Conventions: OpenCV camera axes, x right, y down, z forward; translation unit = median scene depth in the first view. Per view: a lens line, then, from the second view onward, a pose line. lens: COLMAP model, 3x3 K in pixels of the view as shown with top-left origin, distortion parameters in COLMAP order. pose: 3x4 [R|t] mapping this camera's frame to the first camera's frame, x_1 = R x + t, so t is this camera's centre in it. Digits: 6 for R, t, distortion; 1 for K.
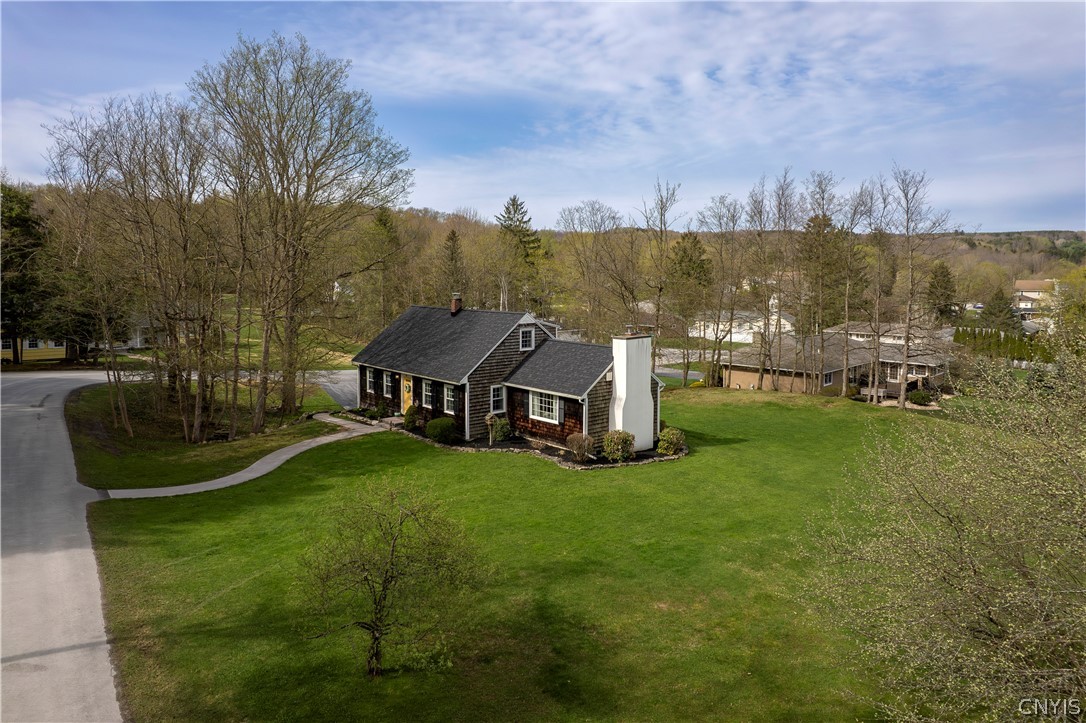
lens RADIAL K [[690.3, 0, 538.8], [0, 690.3, 367.7], [0, 0, 1]] dist [-0.064332, 0.042121]
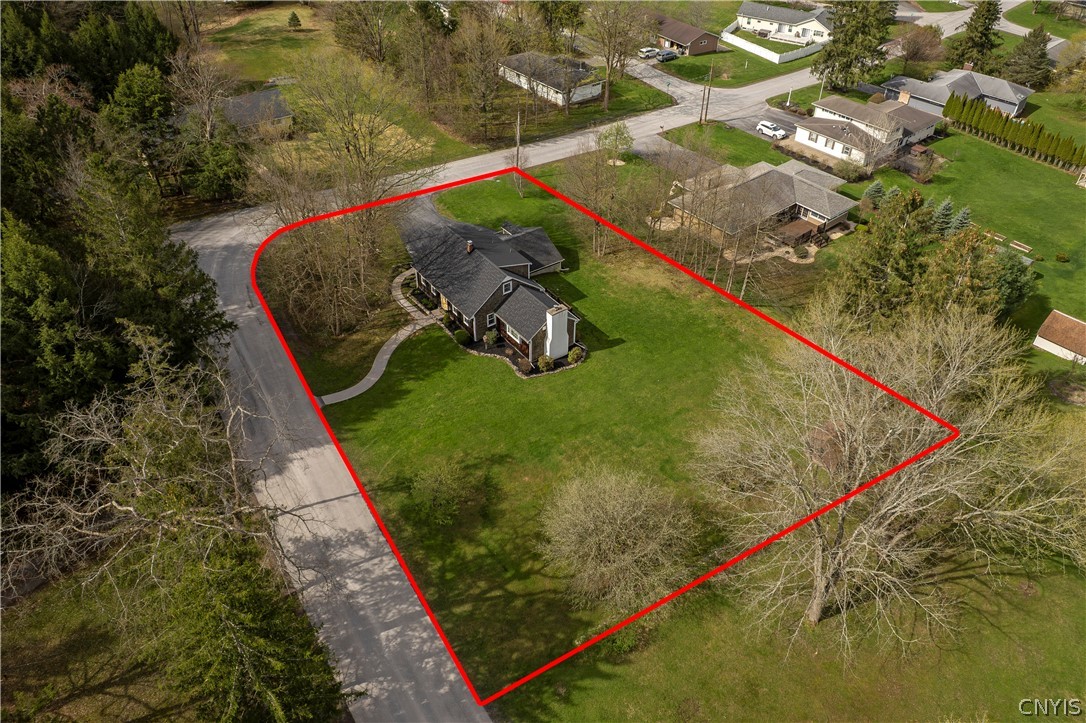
lens RADIAL K [[690.3, 0, 538.8], [0, 690.3, 367.7], [0, 0, 1]] dist [-0.064332, 0.042121]
pose [[0.995897, 0.061347, -0.066521, 0.221682], [-0.016796, 0.847655, 0.530282, -0.921455], [0.088918, -0.526989, 0.845208, -0.718664]]
